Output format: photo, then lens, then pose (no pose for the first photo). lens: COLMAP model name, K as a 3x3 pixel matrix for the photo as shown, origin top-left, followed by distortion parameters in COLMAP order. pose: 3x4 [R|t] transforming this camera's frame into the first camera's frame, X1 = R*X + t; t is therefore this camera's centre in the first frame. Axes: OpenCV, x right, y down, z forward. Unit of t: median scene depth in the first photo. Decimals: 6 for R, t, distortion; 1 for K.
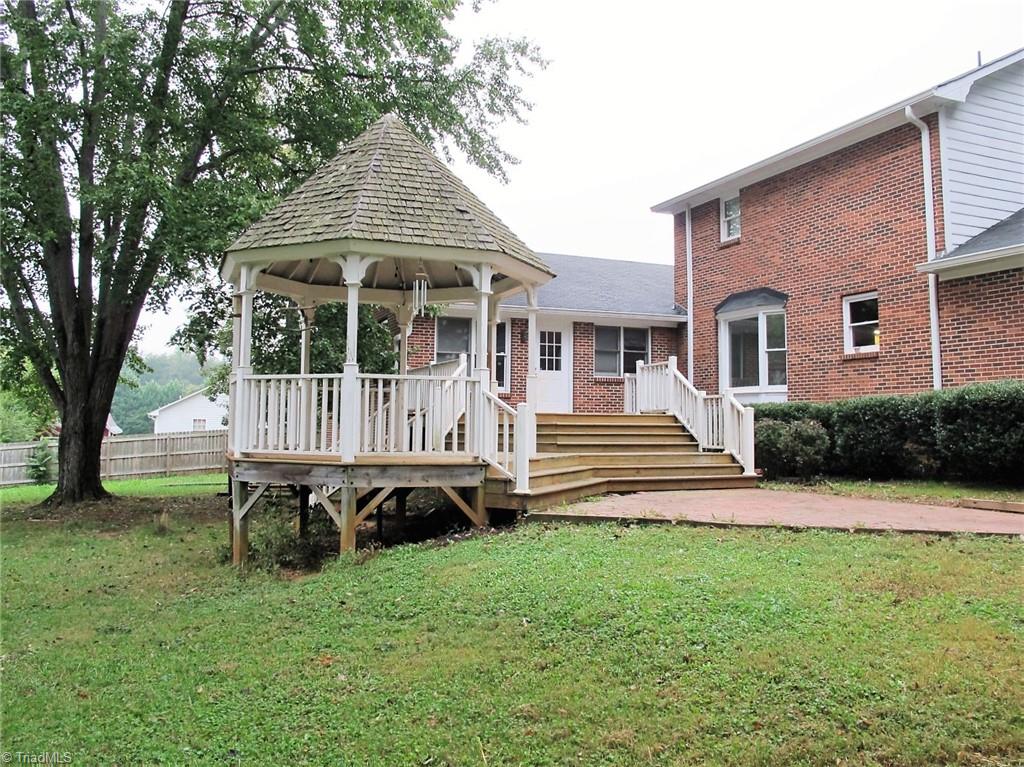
lens RADIAL K [[849.3, 0, 513.0], [0, 849.3, 353.6], [0, 0, 1]] dist [-0.101557, 0.005381]
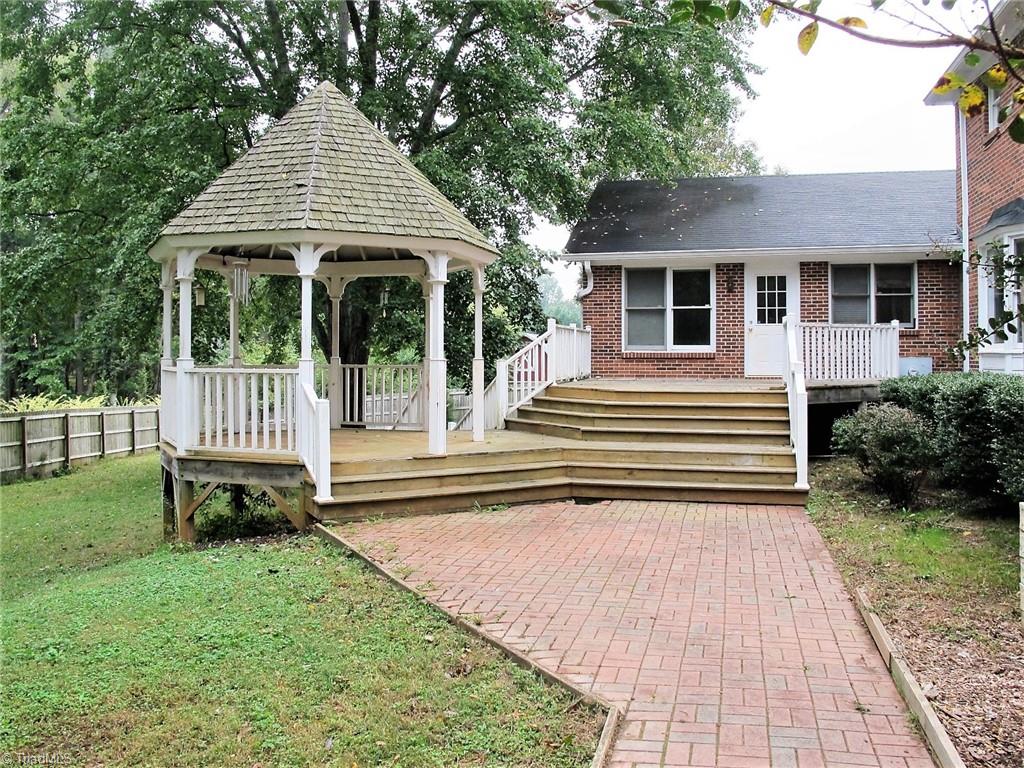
lens RADIAL K [[849.3, 0, 513.0], [0, 849.3, 354.1], [0, 0, 1]] dist [-0.101557, 0.005381]
pose [[0.801502, -0.007422, -0.597946, 0.330072], [0.055793, 0.996489, 0.062418, -0.015374], [0.595383, -0.083389, 0.799102, 0.199954]]
